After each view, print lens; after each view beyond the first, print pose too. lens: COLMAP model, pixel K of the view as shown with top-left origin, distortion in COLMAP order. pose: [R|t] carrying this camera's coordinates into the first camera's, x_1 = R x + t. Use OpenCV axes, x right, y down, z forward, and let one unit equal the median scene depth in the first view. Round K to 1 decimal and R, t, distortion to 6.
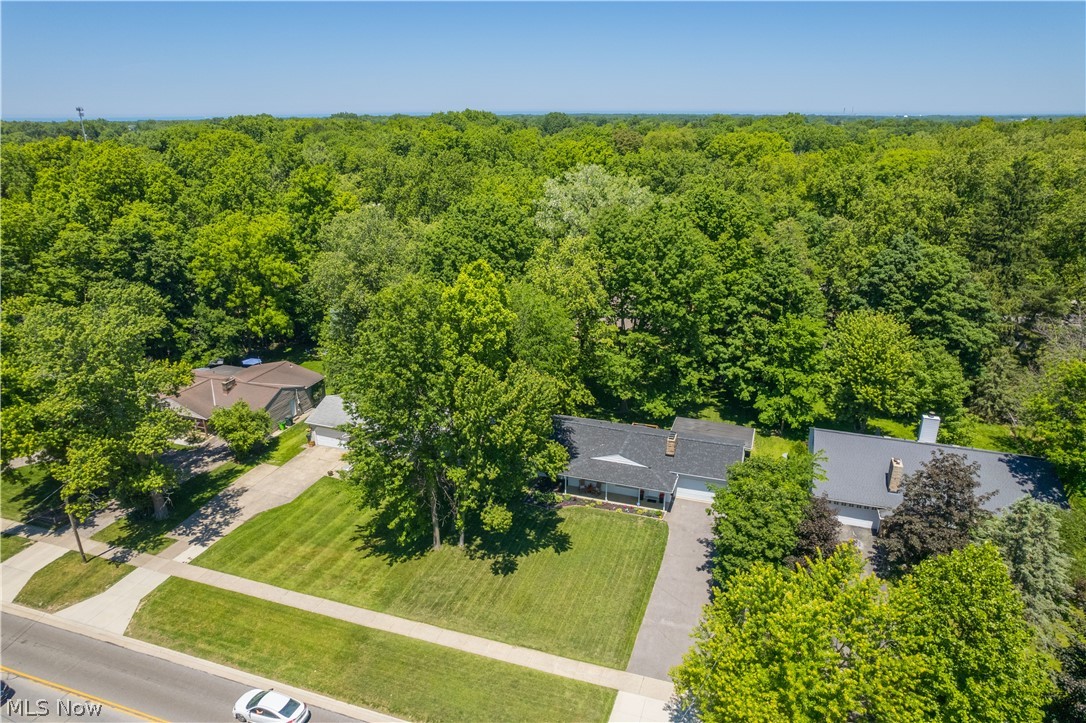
lens RADIAL K [[691.9, 0, 543.0], [0, 691.9, 361.5], [0, 0, 1]] dist [-0.080805, 0.065111]
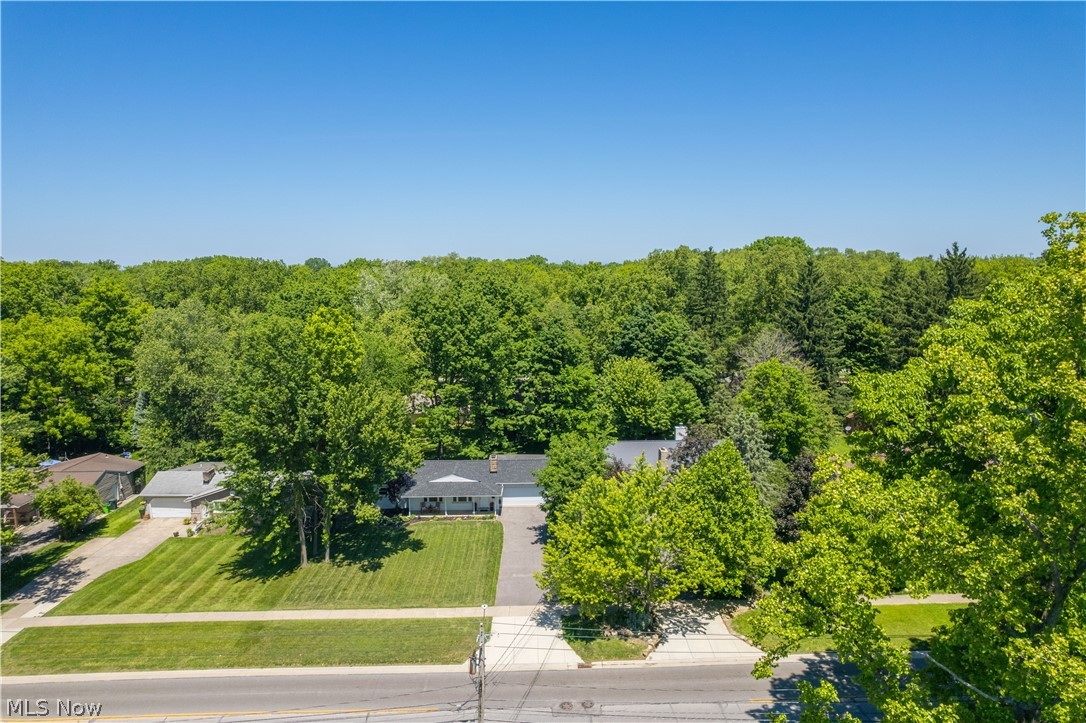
lens RADIAL K [[691.9, 0, 543.0], [0, 691.9, 361.5], [0, 0, 1]] dist [-0.080805, 0.065111]
pose [[0.939131, -0.051514, 0.339676, -0.117791], [0.122337, 0.974031, -0.190518, 0.162566], [-0.321040, 0.220476, 0.921045, -0.163367]]
